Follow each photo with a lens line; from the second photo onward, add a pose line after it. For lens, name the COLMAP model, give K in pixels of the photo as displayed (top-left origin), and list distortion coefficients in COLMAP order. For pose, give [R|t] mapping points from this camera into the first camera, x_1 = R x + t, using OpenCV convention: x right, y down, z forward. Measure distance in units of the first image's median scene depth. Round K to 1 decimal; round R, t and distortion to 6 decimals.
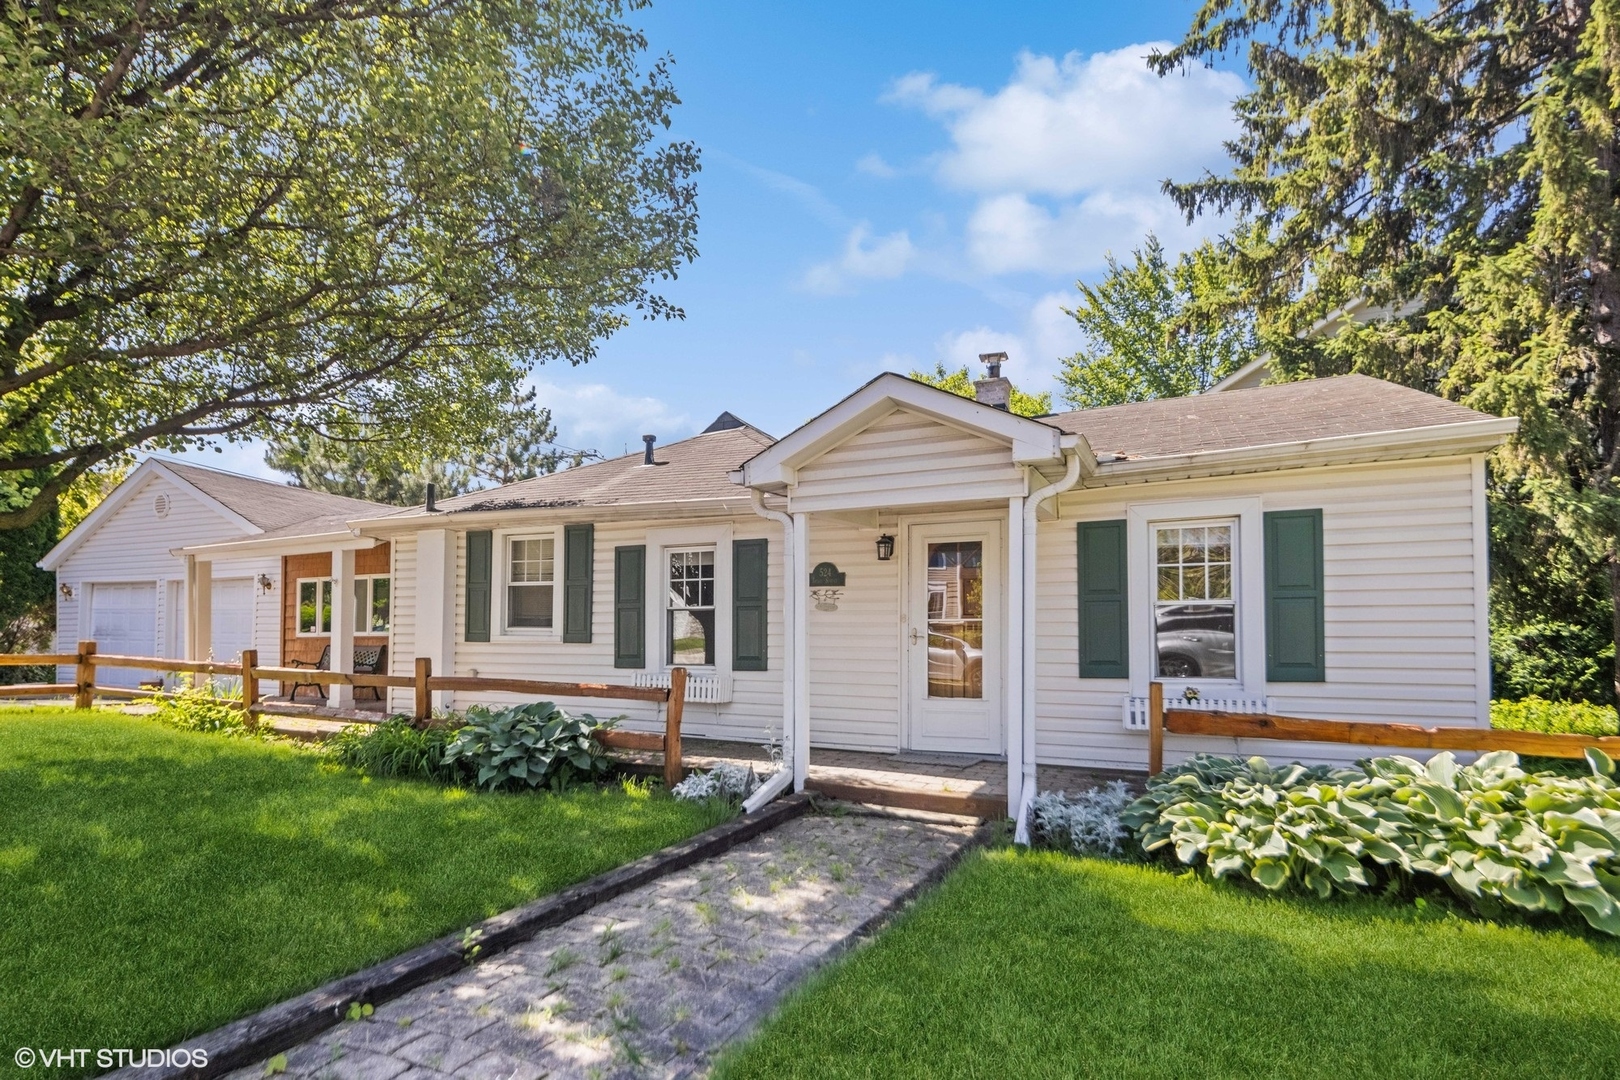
lens RADIAL K [[791.0, 0, 804.4], [0, 791.0, 531.4], [0, 0, 1]] dist [-0.001916, -0.000828]
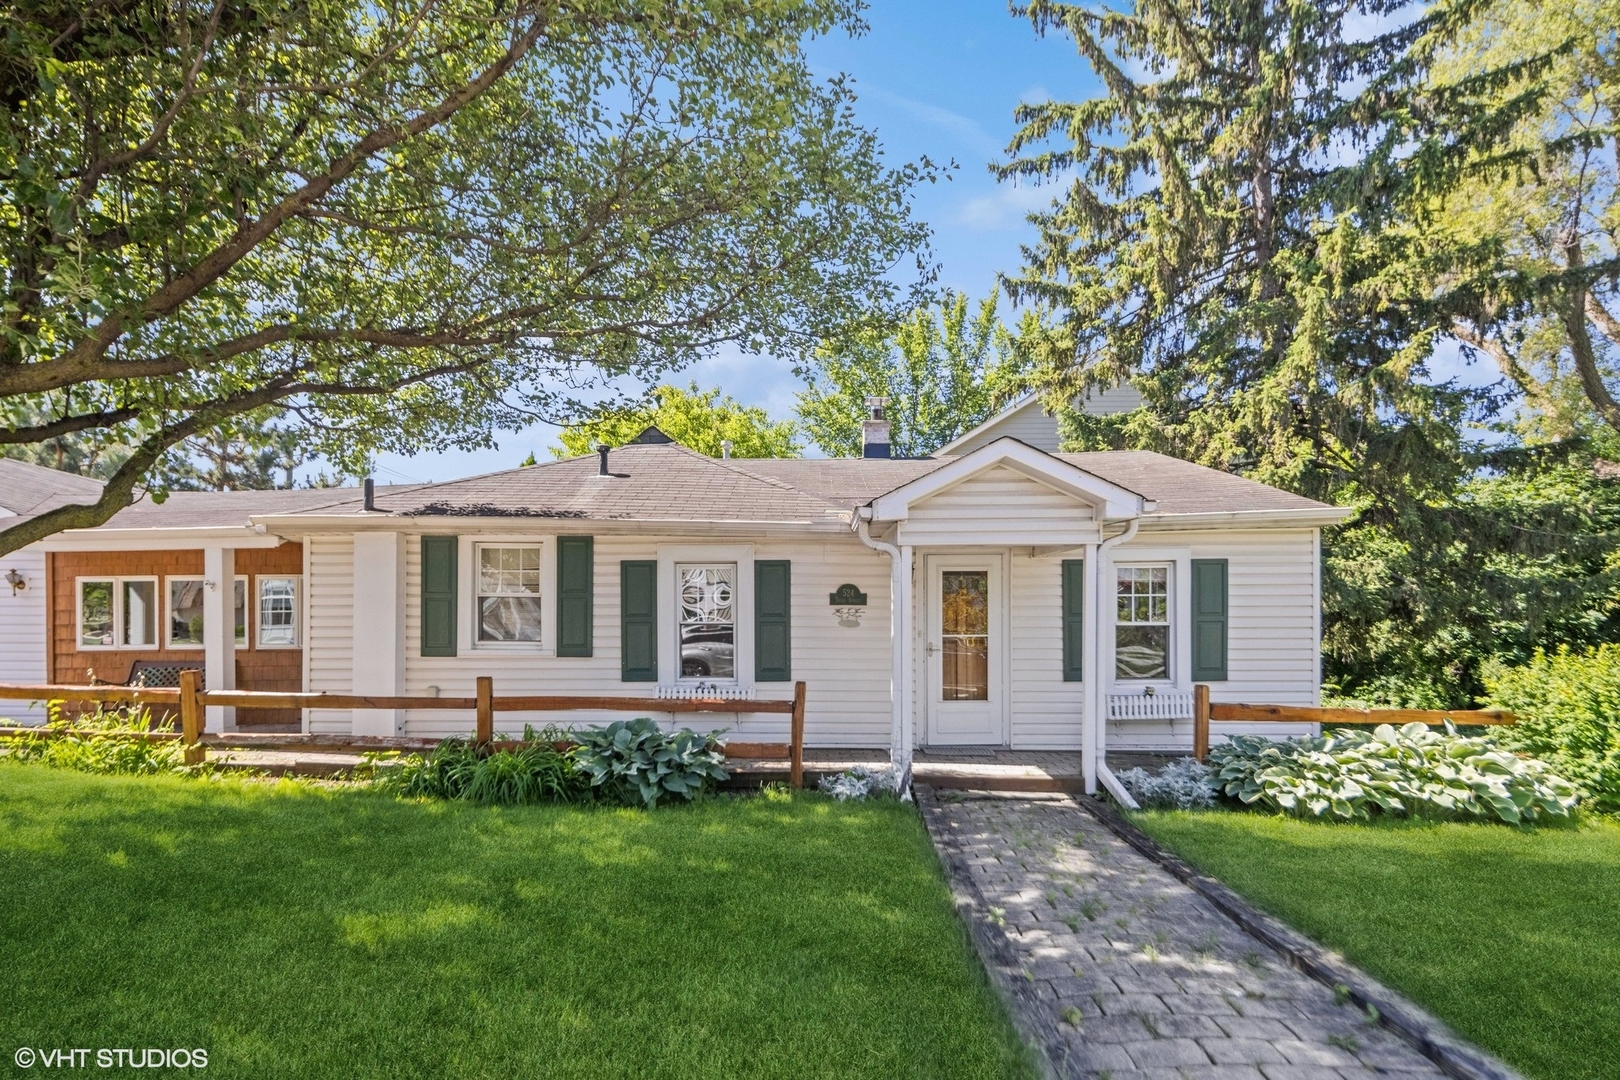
lens RADIAL K [[765.4, 0, 809.2], [0, 765.4, 553.7], [0, 0, 1]] dist [-0.001093, -0.000524]
pose [[0.920179, 0.040181, 0.389431, -0.538766], [-0.048701, 0.998741, 0.012025, -0.016907], [-0.388458, -0.030030, 0.920977, 0.024091]]
